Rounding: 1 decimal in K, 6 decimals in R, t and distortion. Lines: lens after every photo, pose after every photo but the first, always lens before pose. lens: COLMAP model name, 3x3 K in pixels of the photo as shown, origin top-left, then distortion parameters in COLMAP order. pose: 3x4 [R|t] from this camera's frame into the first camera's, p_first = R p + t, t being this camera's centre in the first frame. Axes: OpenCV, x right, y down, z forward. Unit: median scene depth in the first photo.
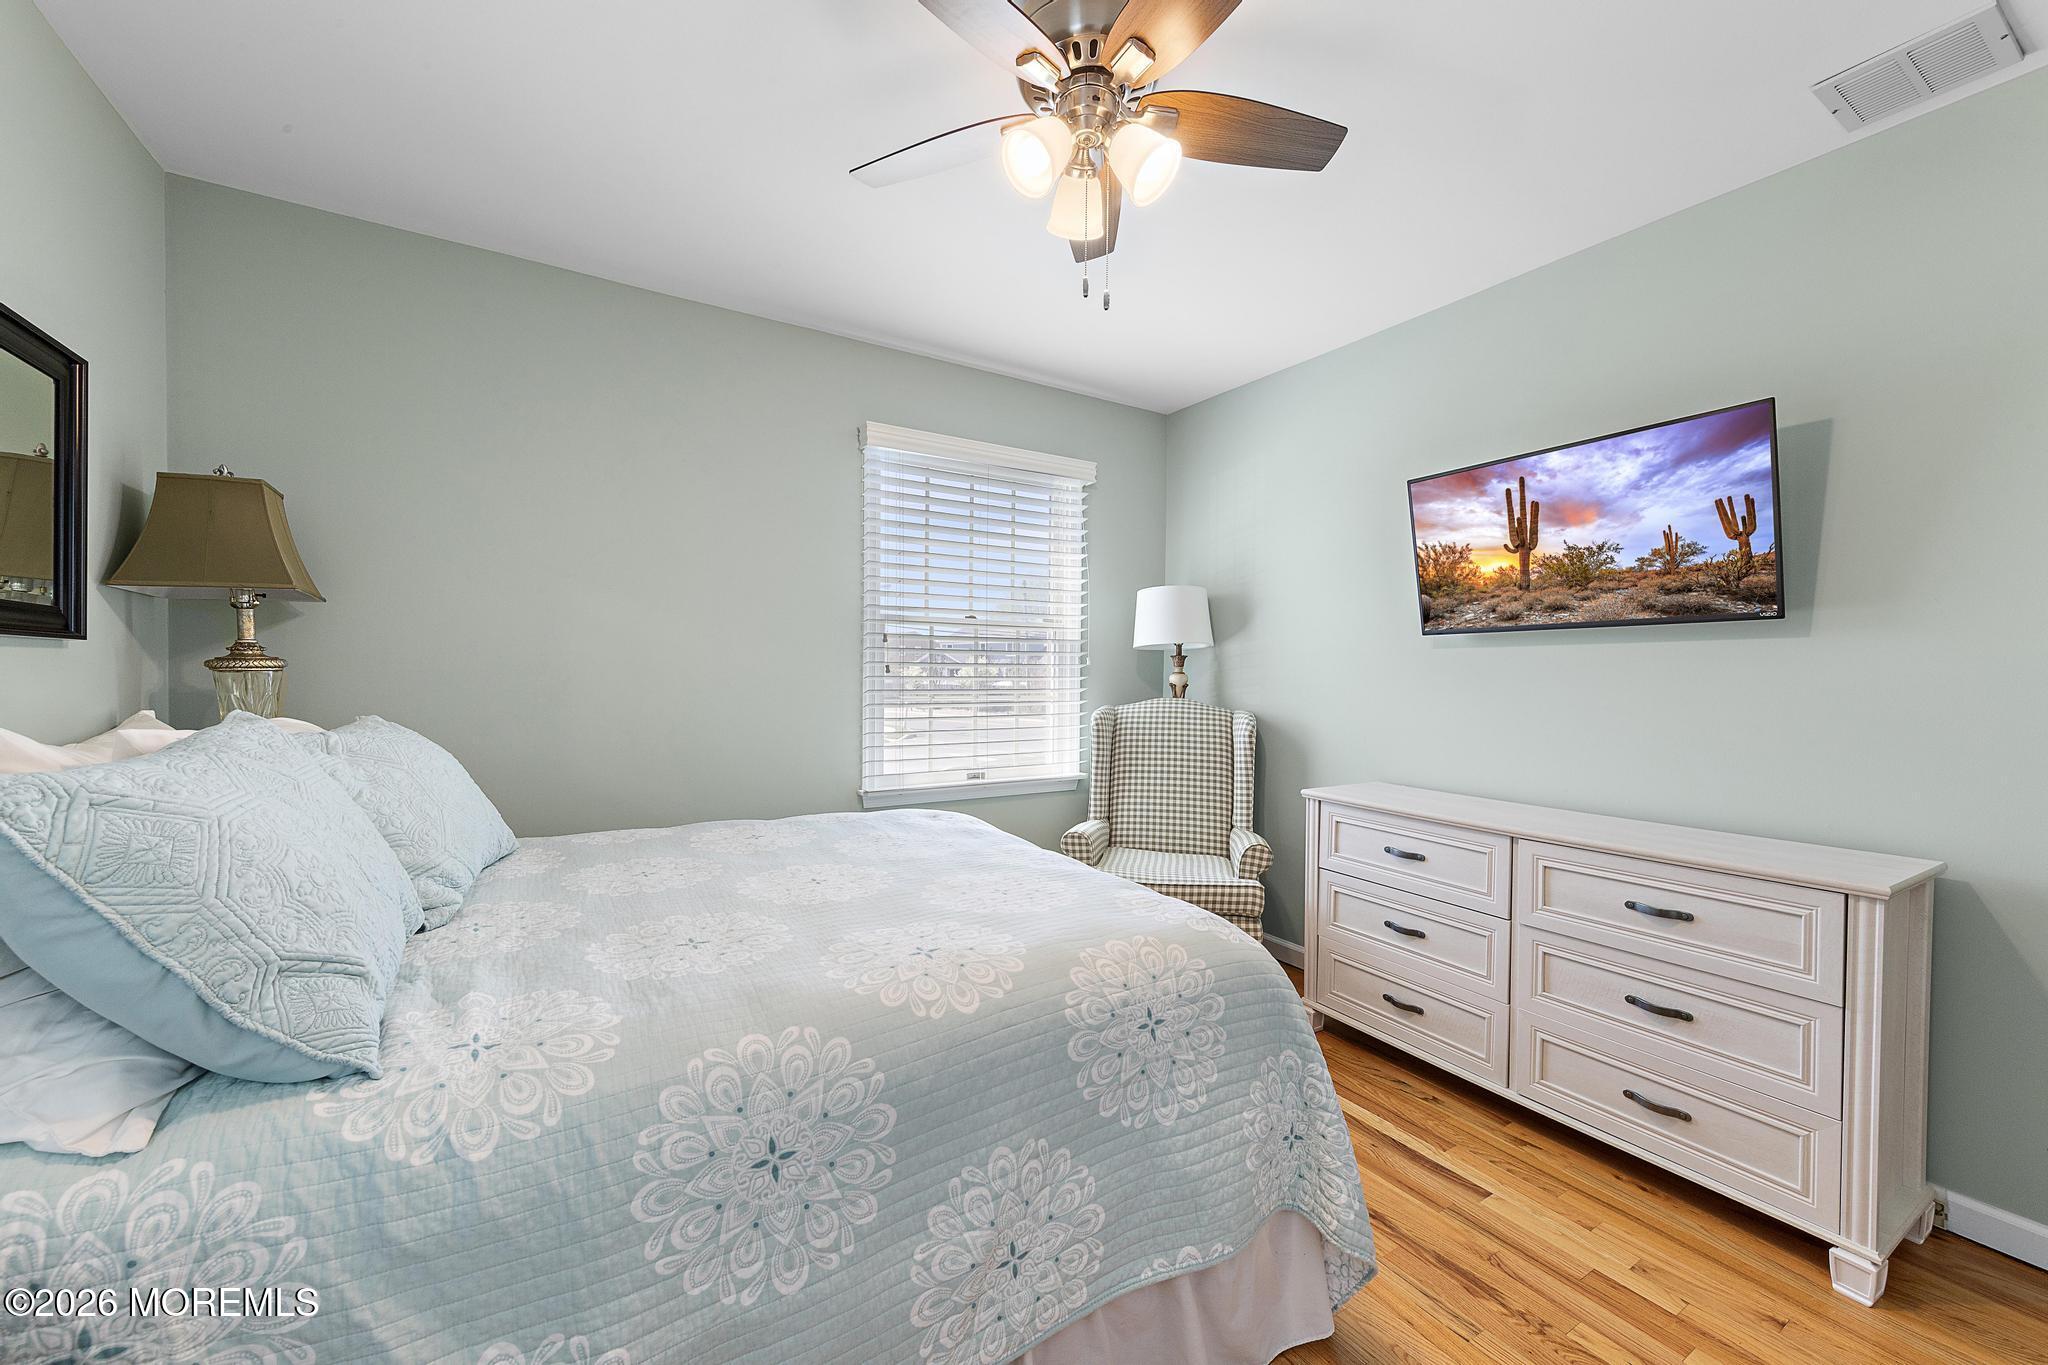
lens RADIAL K [[778.9, 0, 1024.0], [0, 778.9, 682.5], [0, 0, 1]] dist [0.001407, 0.000062]
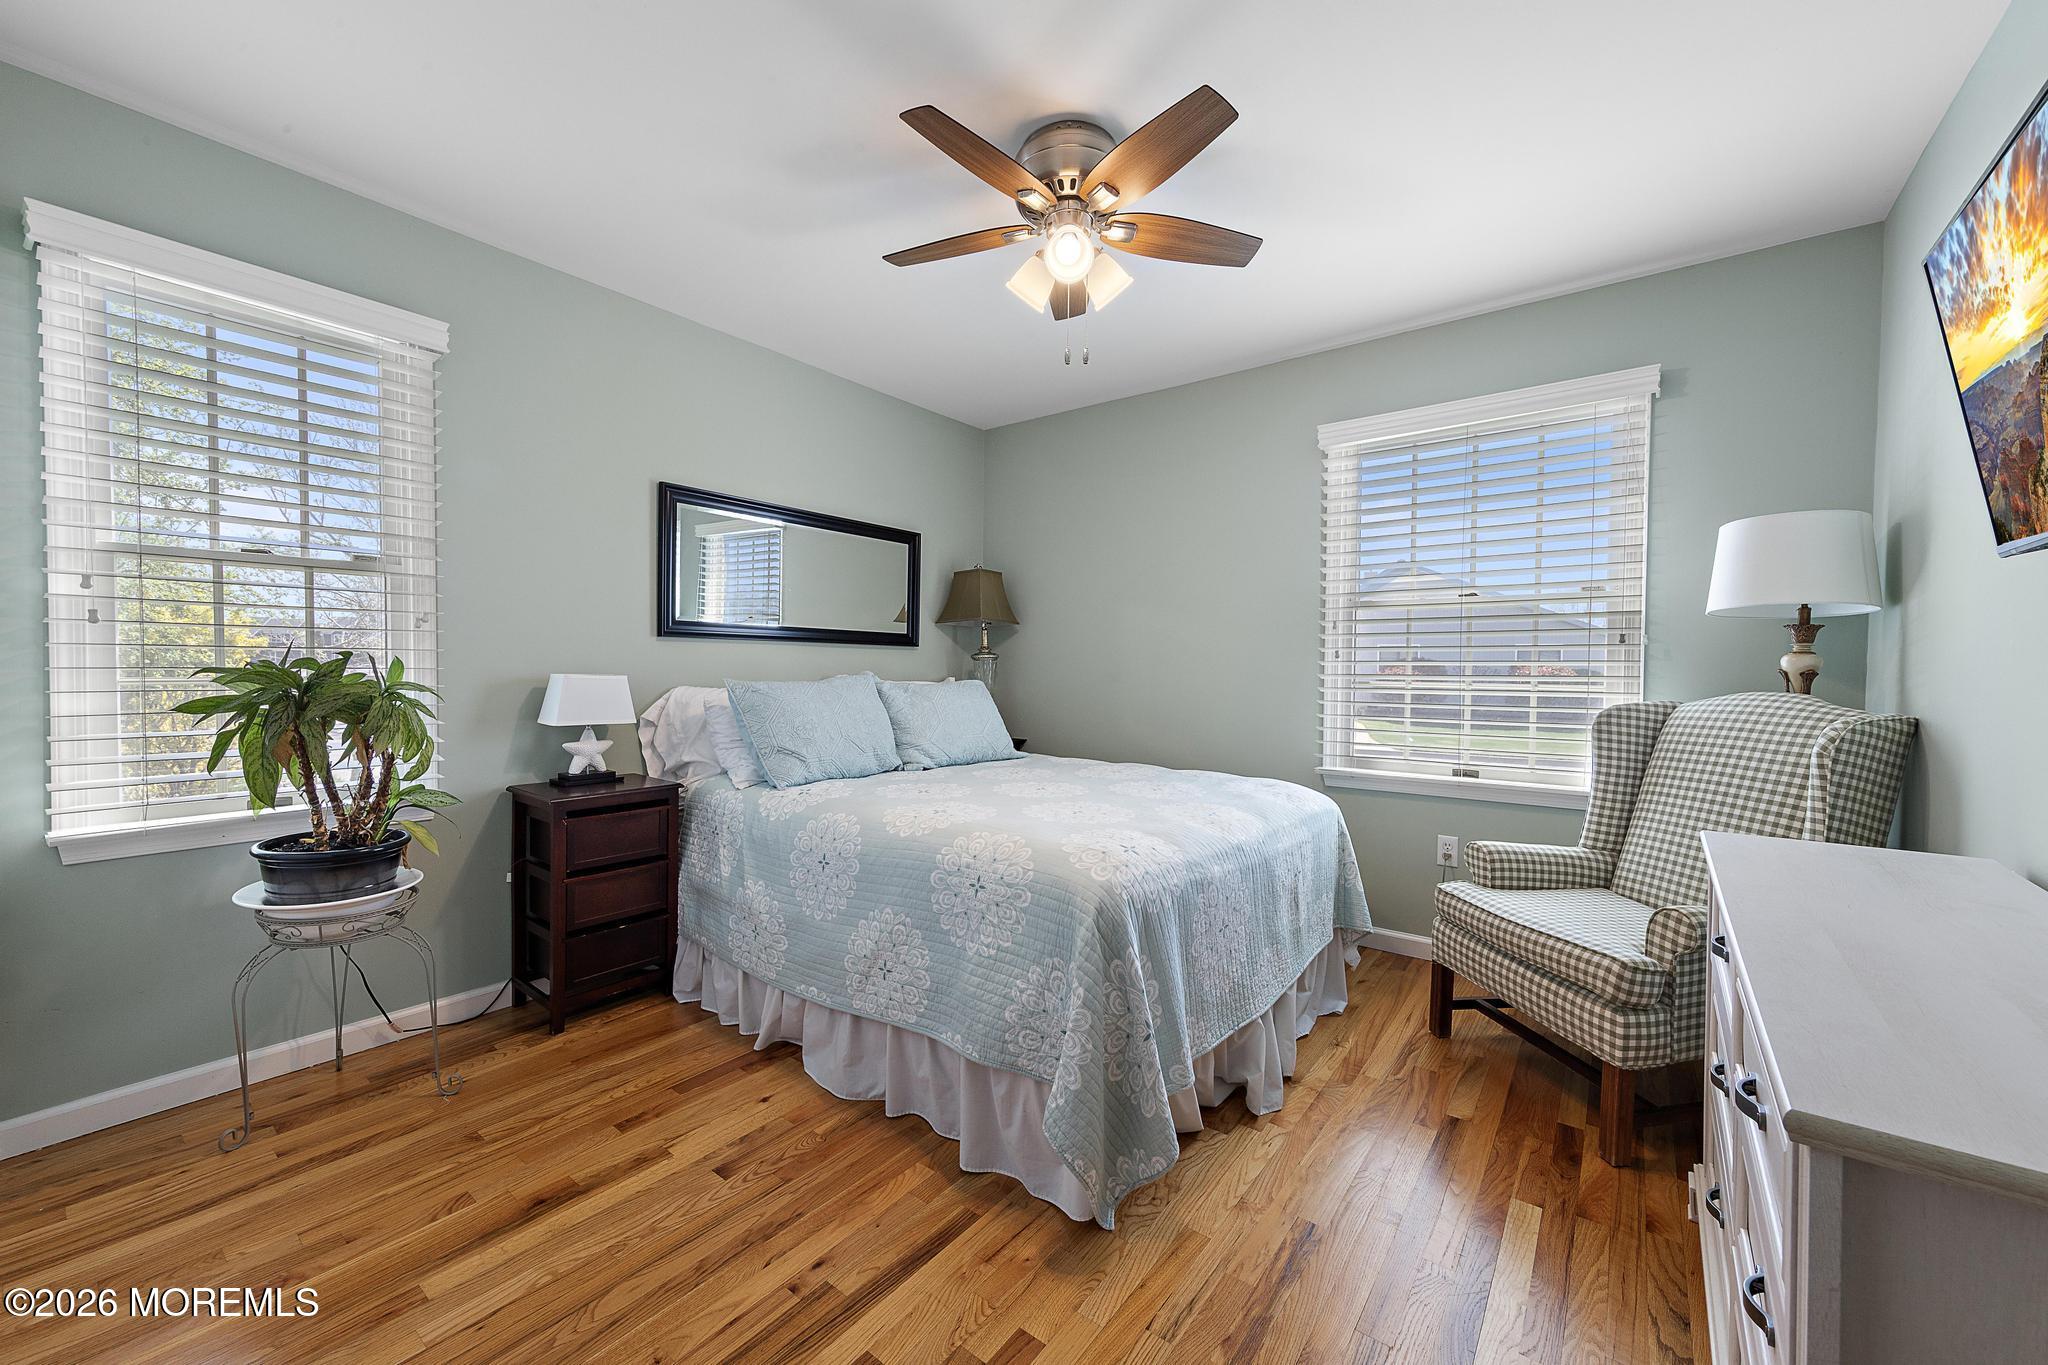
lens RADIAL K [[804.5, 0, 1026.6], [0, 804.5, 657.9], [0, 0, 1]] dist [0.001965, 0.000117]
pose [[0.353277, -0.016495, -0.935373, 1.602995], [-0.014624, 0.999625, -0.023152, 0.042738], [0.935404, 0.021858, 0.352903, 0.538837]]
